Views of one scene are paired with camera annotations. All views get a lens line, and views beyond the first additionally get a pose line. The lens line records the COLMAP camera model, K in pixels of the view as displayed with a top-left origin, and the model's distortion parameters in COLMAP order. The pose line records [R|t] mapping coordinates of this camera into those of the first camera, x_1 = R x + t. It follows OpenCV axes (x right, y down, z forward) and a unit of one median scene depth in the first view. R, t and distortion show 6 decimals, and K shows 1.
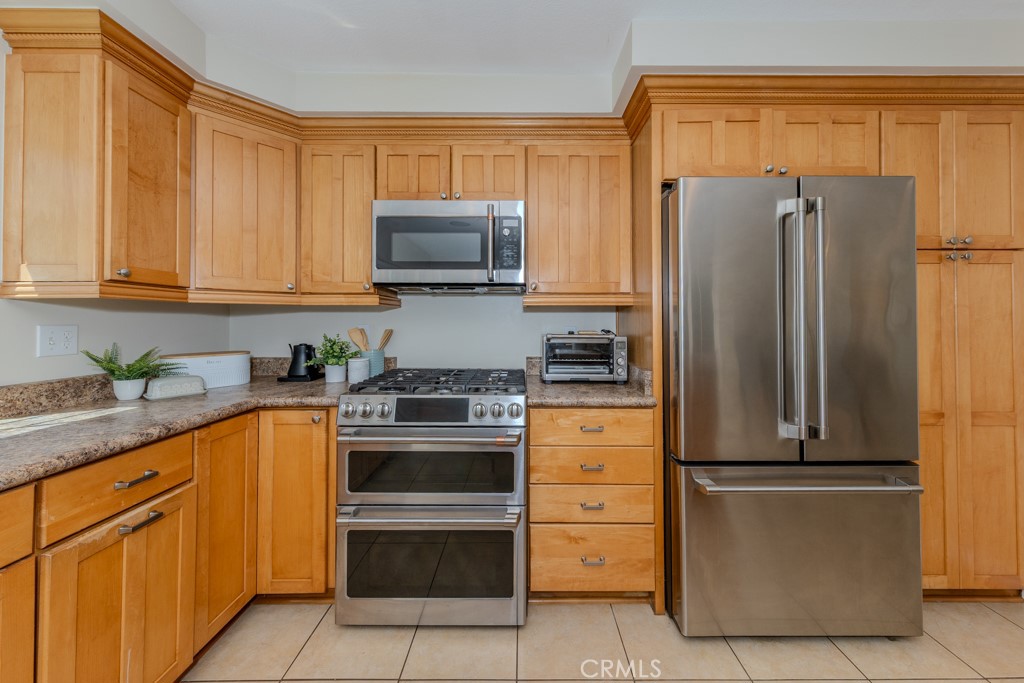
lens RADIAL K [[357.8, 0, 528.5], [0, 357.8, 317.8], [0, 0, 1]] dist [0.001563, 0.000028]
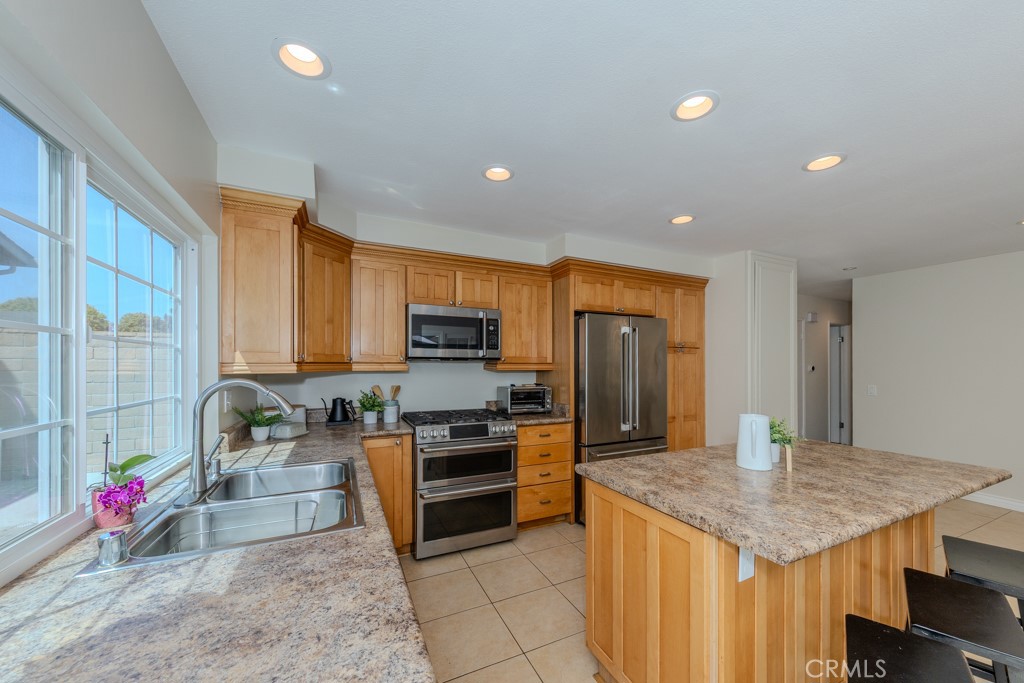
lens RADIAL K [[373.2, 0, 517.5], [0, 373.2, 362.9], [0, 0, 1]] dist [-0.000034, -0.000013]
pose [[0.906512, 0.003006, 0.422170, -0.811669], [-0.005466, 0.999974, 0.004617, -0.094392], [-0.422145, -0.006493, 0.906505, -0.776528]]
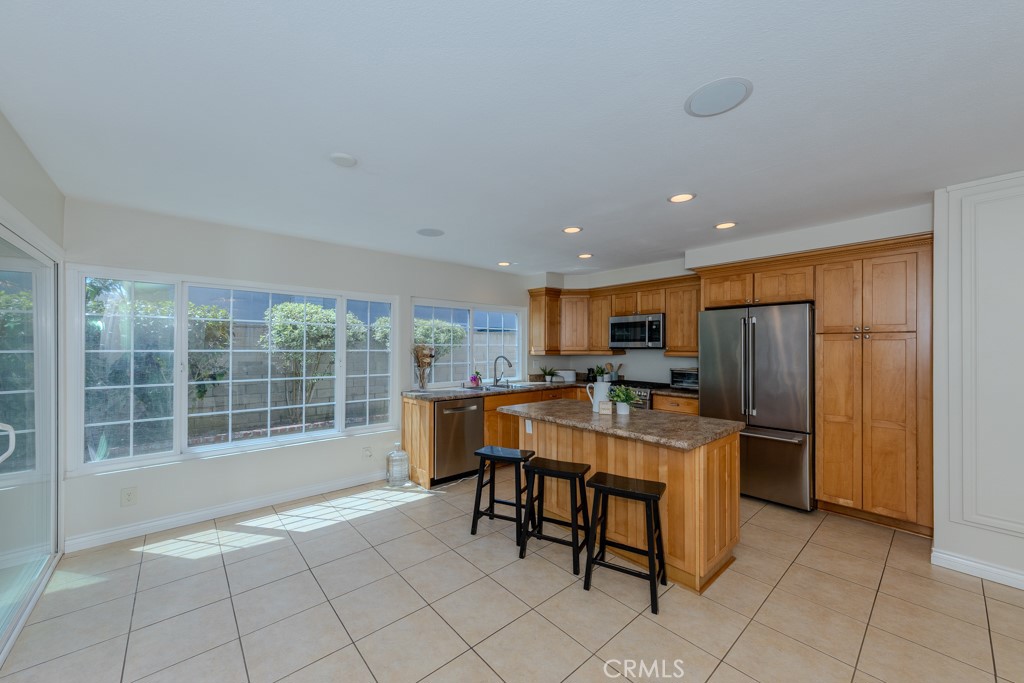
lens RADIAL K [[373.2, 0, 510.5], [0, 373.2, 345.5], [0, 0, 1]] dist [-0.000034, -0.000013]
pose [[0.644232, -0.002846, -0.764824, 1.496027], [0.005294, 0.999986, 0.000738, -0.134832], [0.764811, -0.004524, 0.644238, -1.691248]]
